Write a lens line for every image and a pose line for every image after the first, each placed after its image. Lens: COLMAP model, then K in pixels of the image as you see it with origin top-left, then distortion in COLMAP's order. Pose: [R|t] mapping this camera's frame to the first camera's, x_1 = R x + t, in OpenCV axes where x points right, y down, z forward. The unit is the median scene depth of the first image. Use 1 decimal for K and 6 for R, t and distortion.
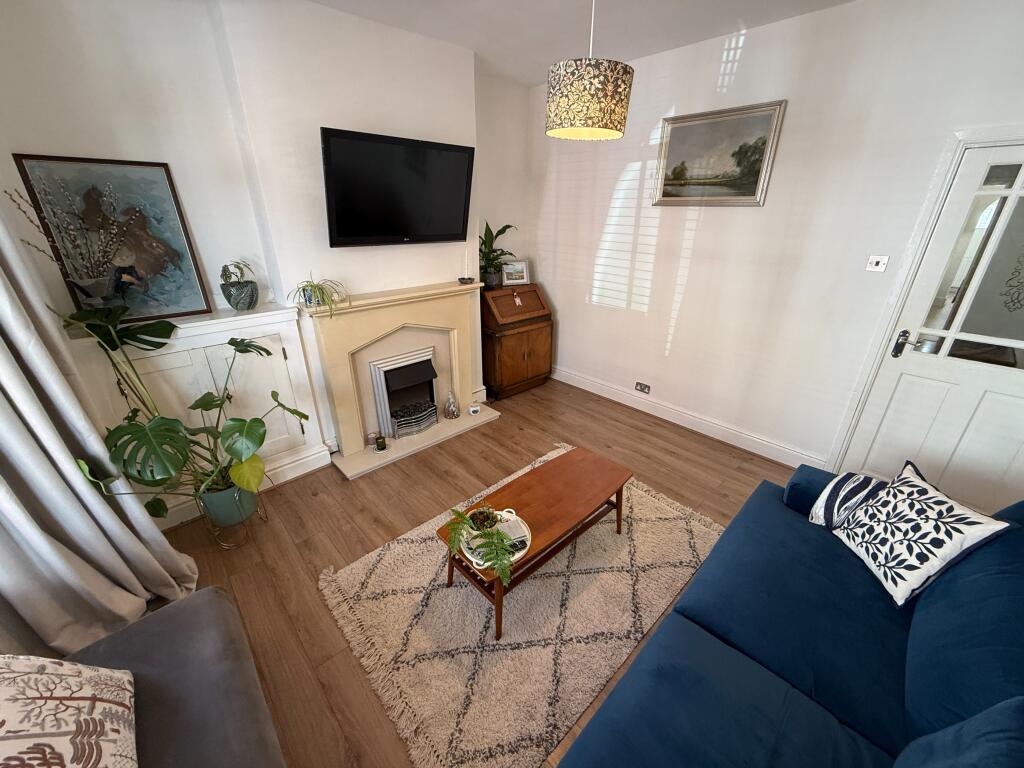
lens RADIAL K [[406.3, 0, 513.8], [0, 406.3, 387.3], [0, 0, 1]] dist [0.002264, 0.000311]
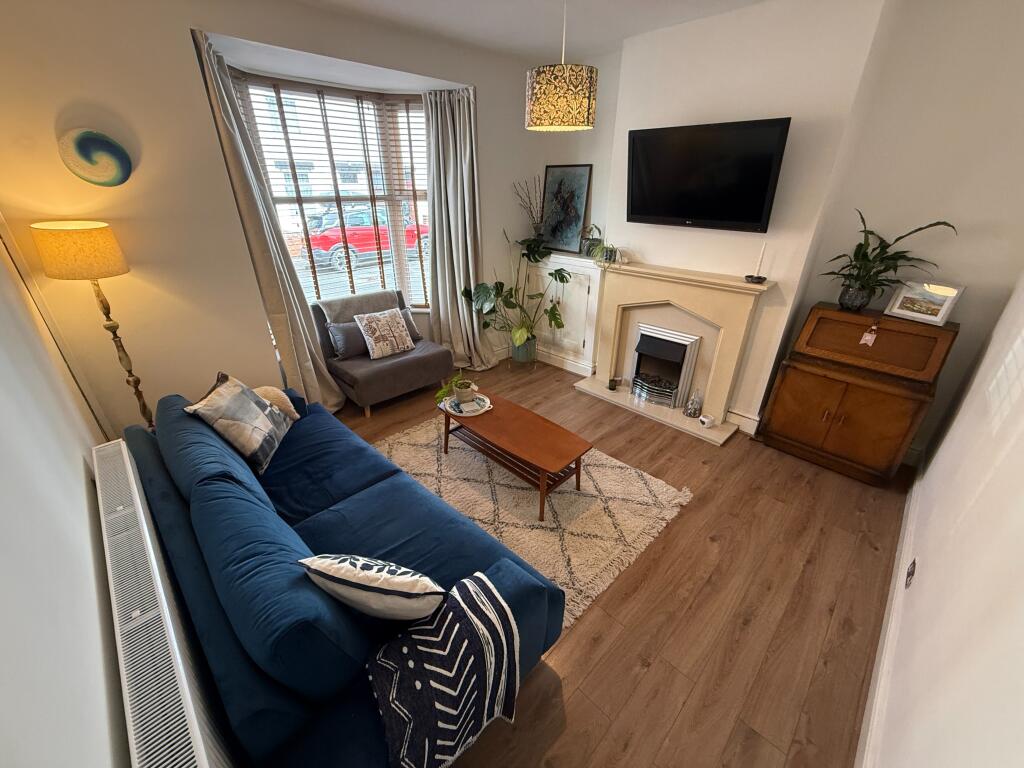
lens RADIAL K [[406.3, 0, 512.0], [0, 406.3, 381.7], [0, 0, 1]] dist [0.002264, 0.000311]
pose [[0.040643, 0.434145, -0.899926, 0.736049], [-0.407278, 0.829648, 0.381848, -0.207470], [0.912399, 0.351001, 0.210537, 0.442042]]
